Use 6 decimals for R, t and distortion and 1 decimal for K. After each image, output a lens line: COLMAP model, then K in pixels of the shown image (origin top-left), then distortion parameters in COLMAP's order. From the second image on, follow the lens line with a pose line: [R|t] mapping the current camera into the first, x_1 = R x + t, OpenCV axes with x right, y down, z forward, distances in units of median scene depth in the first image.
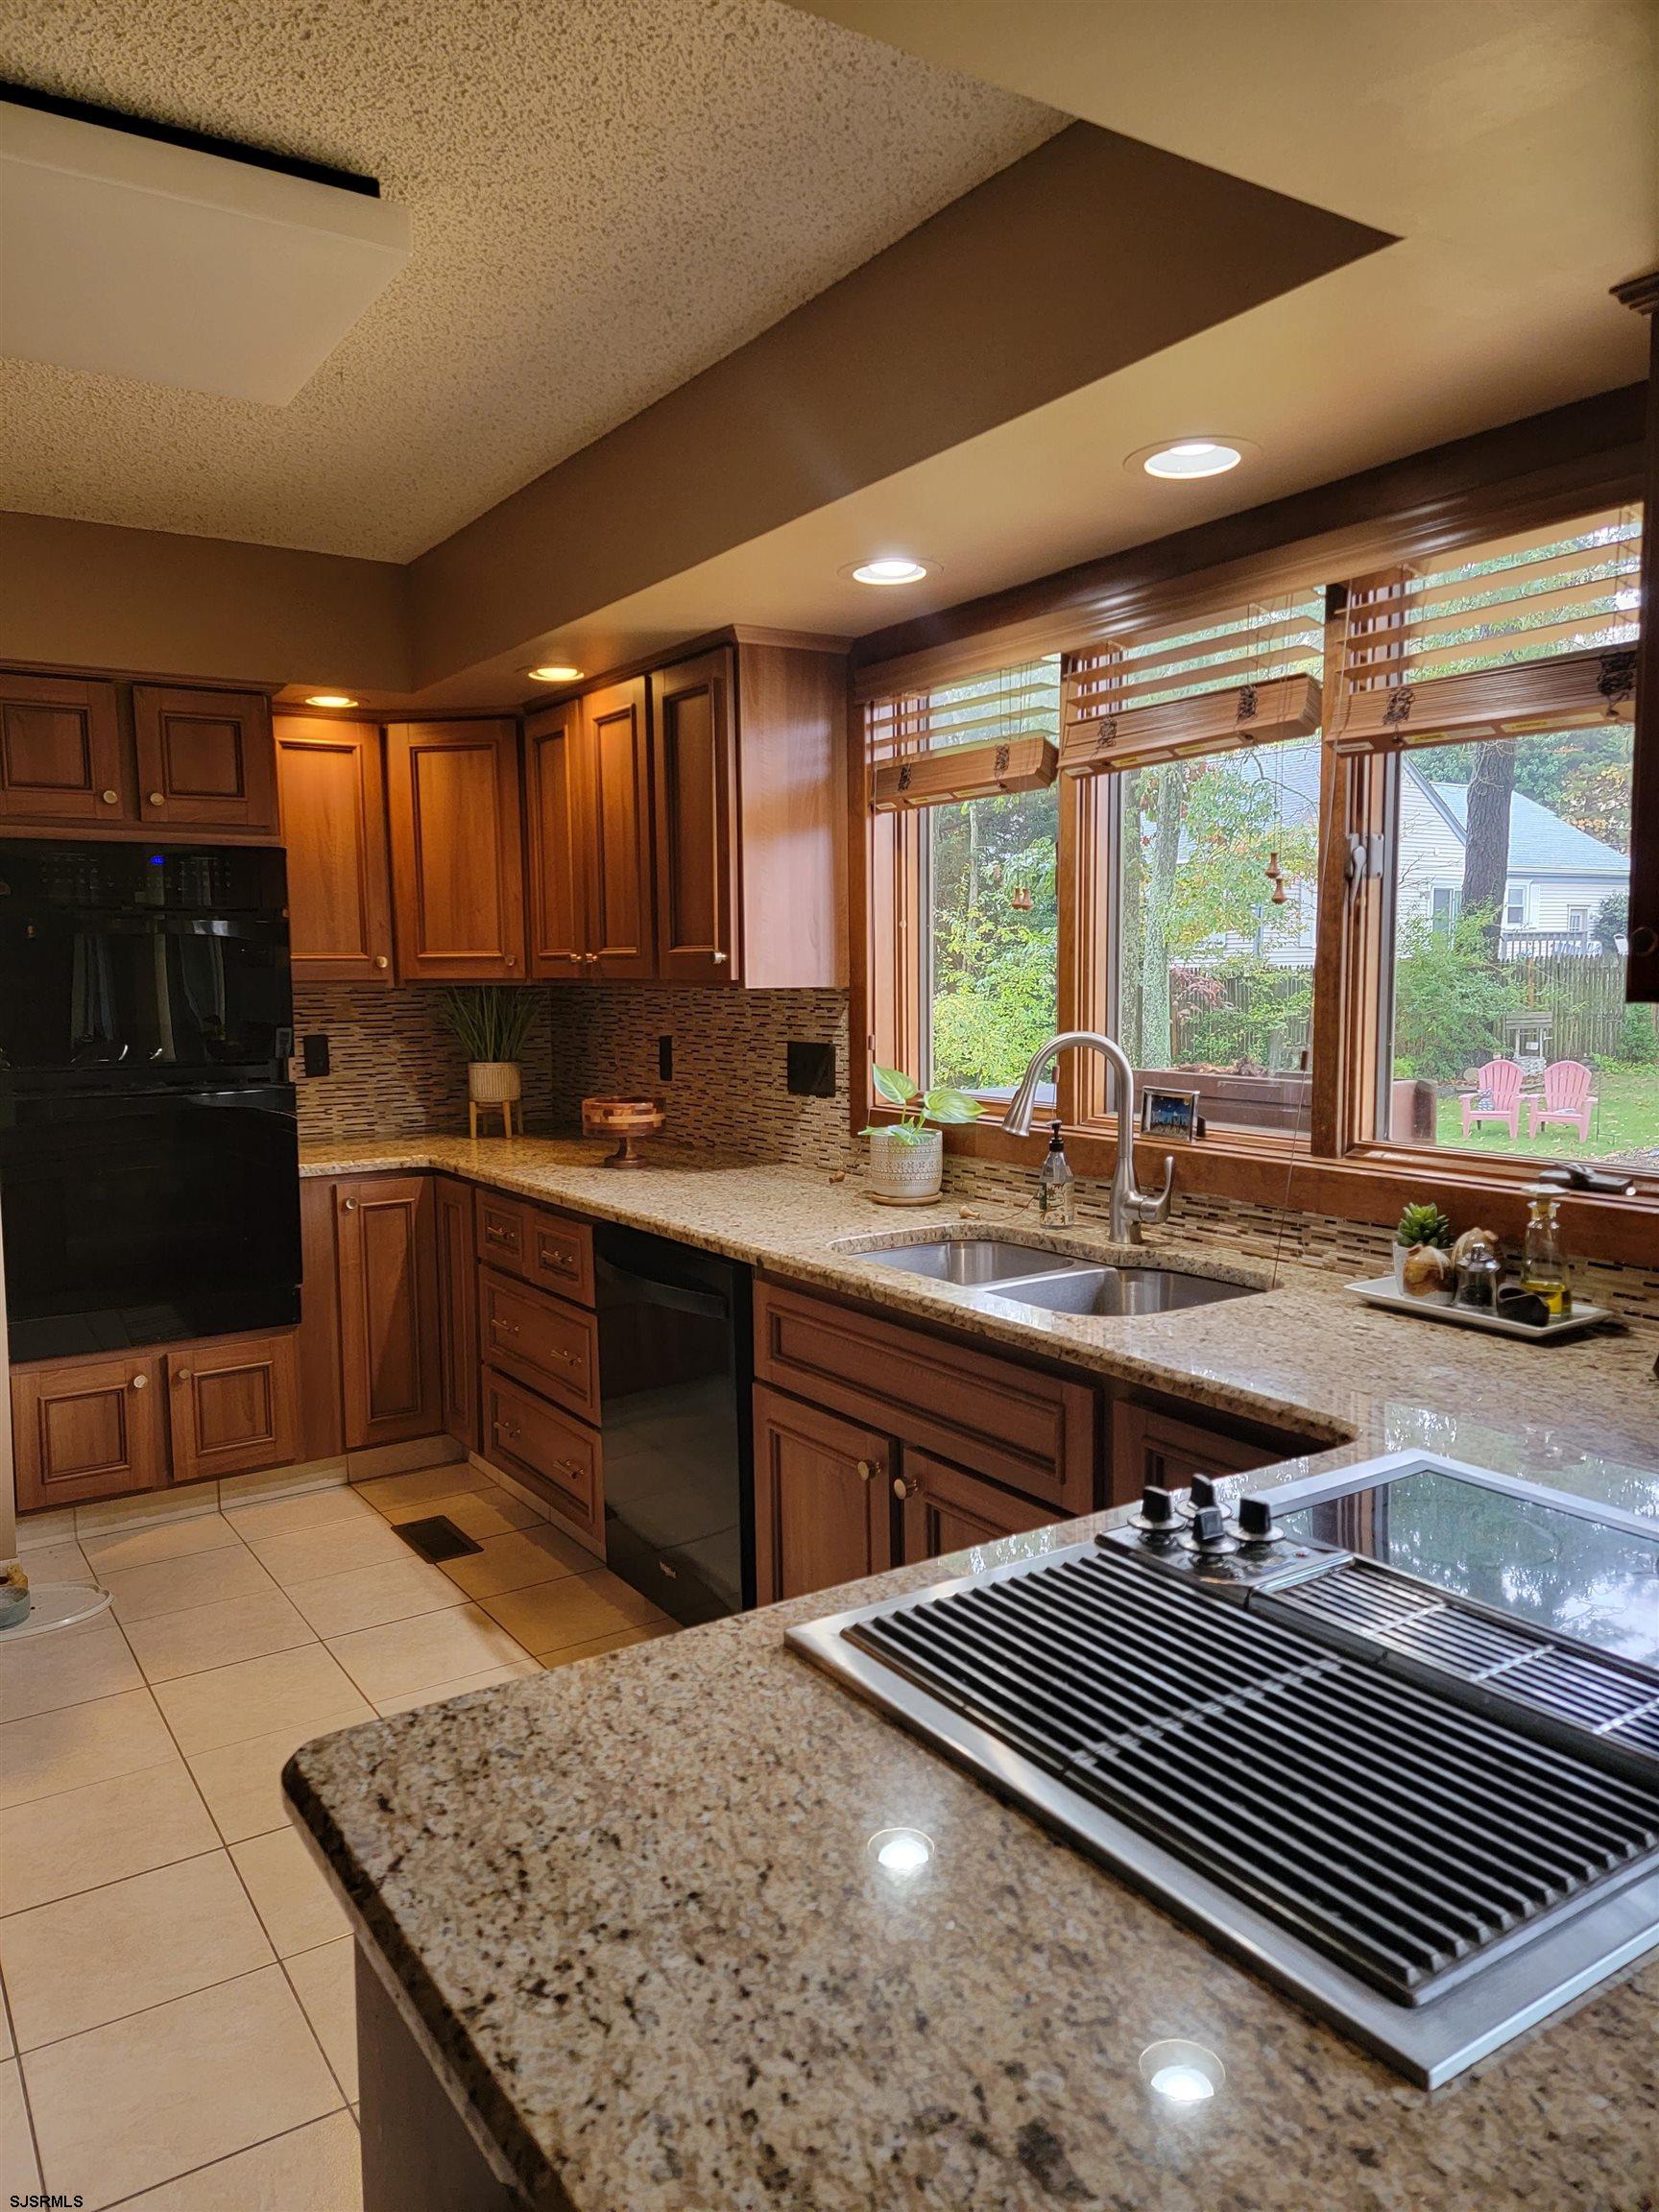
lens RADIAL K [[1513.9, 0, 836.2], [0, 1513.9, 1114.5], [0, 0, 1]] dist [0.076223, -0.057106]
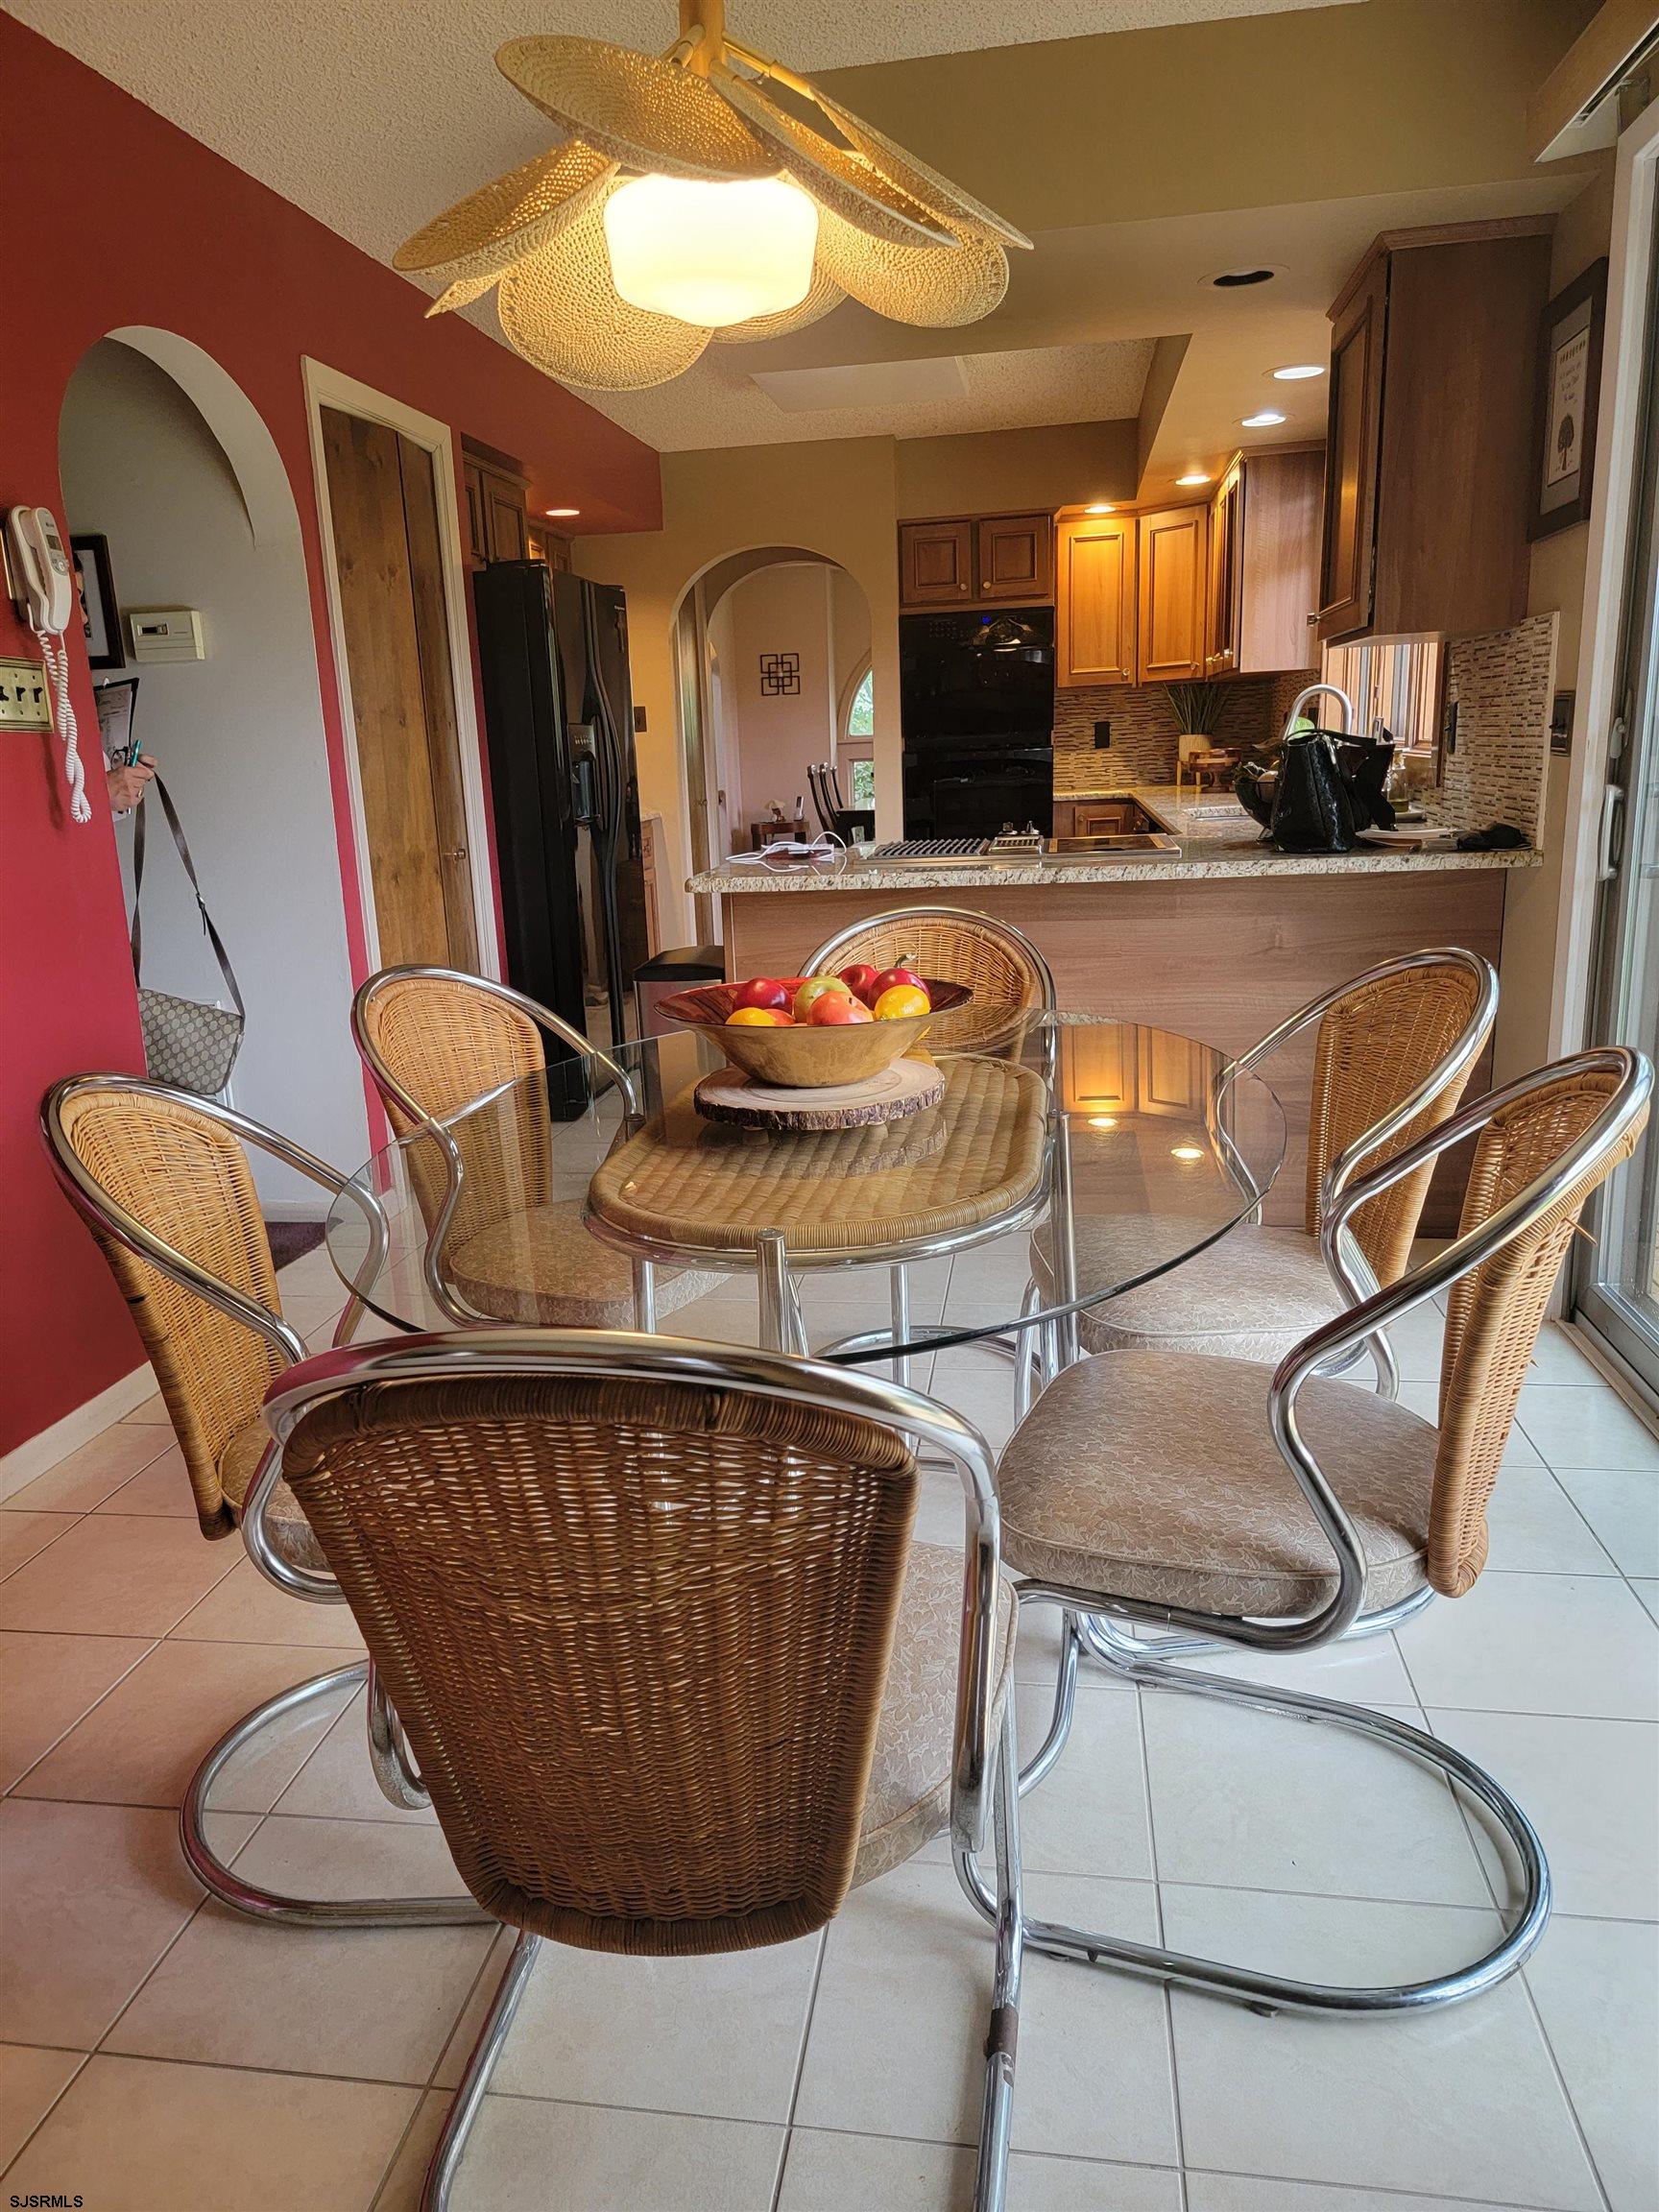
lens RADIAL K [[1513.9, 0, 816.6], [0, 1513.9, 1105.6], [0, 0, 1]] dist [0.076223, -0.057106]
pose [[0.746358, 0.138732, -0.650925, 0.685197], [-0.032847, 0.984520, 0.172169, 0.101598], [0.664734, -0.107118, 0.739361, -0.560379]]
